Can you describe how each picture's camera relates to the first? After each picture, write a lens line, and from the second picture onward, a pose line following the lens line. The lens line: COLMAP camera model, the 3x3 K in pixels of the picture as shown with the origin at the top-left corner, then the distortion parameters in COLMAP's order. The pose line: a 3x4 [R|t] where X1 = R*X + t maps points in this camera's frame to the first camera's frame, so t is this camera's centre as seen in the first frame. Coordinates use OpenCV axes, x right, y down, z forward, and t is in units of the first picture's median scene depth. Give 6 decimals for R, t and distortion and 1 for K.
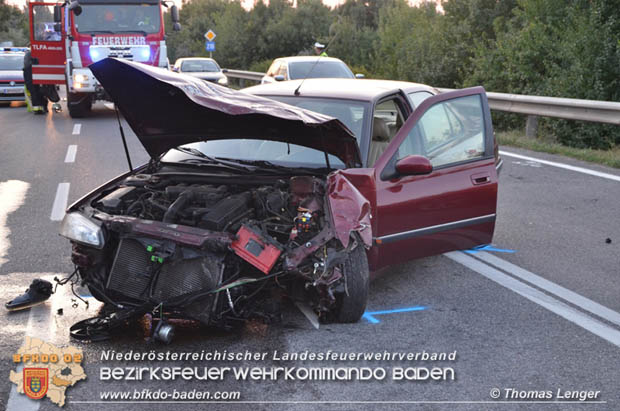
lens RADIAL K [[1117.2, 0, 310.0], [0, 1117.2, 205.5], [0, 0, 1]] dist [0.214657, 0.196807]
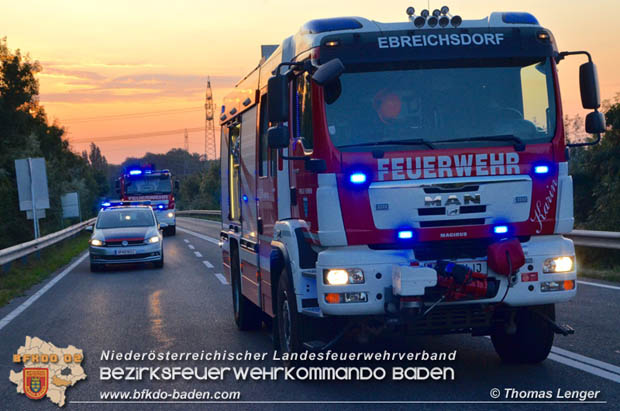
lens RADIAL K [[1117.2, 0, 310.0], [0, 1117.2, 205.5], [0, 0, 1]] dist [0.214657, 0.196807]
pose [[0.998755, -0.031189, -0.038925, -0.724737], [0.026107, 0.991830, -0.124870, -0.335235], [0.042501, 0.123698, 0.991409, 2.397568]]
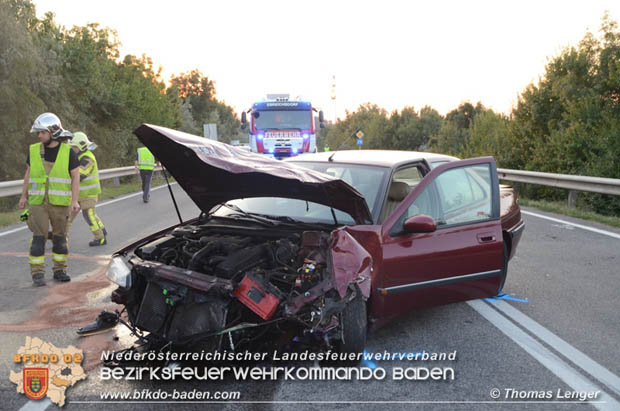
lens RADIAL K [[737.5, 0, 310.0], [0, 737.5, 205.5], [0, 0, 1]] dist [-0.000535, 0.044755]
pose [[0.985107, 0.022130, -0.170510, 0.111387], [-0.032079, 0.997926, -0.055814, -0.010103], [0.168921, 0.060452, 0.983774, 0.267296]]
